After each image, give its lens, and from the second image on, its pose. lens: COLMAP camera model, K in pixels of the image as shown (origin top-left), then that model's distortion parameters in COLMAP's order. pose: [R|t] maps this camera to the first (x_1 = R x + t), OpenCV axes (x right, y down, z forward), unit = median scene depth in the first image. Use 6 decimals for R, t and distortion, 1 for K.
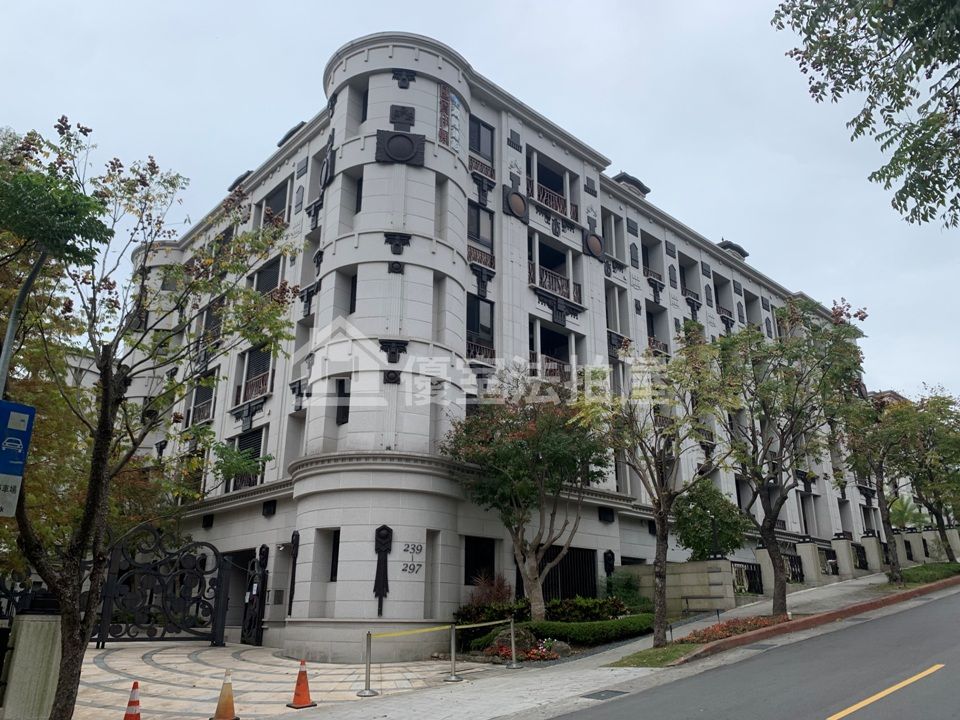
lens RADIAL K [[734.0, 0, 476.6], [0, 734.0, 355.0], [0, 0, 1]] dist [0.052184, -0.073594]
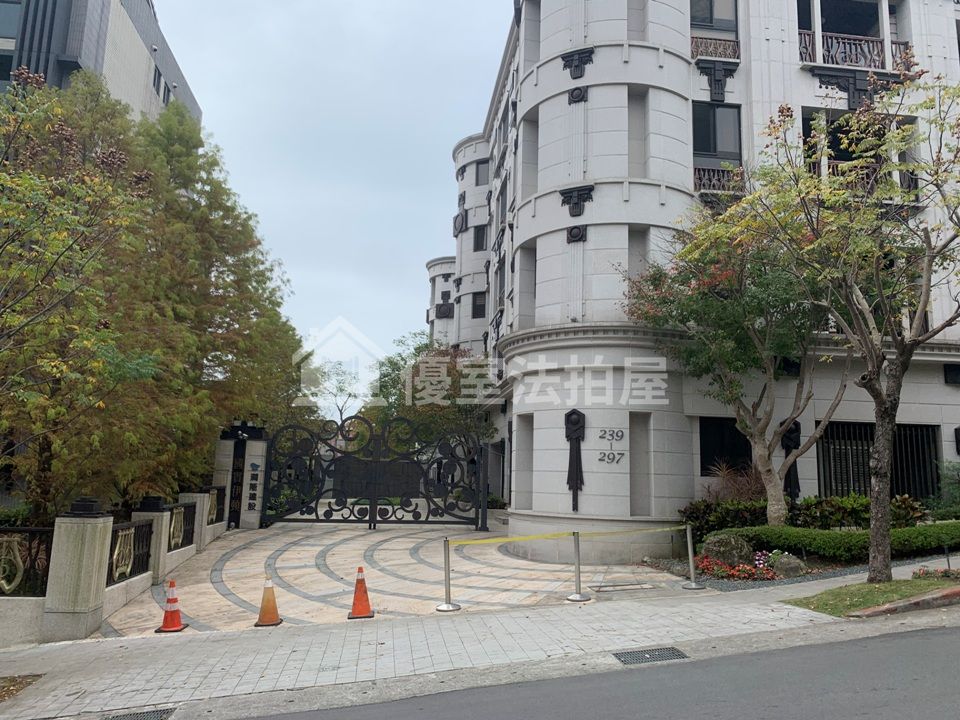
lens RADIAL K [[734.0, 0, 480.5], [0, 734.0, 360.7], [0, 0, 1]] dist [0.052184, -0.073594]
pose [[0.811017, -0.082243, -0.579213, 0.264309], [0.180802, 0.976837, 0.114457, 0.055439], [0.556383, -0.197549, 0.807101, 0.248642]]
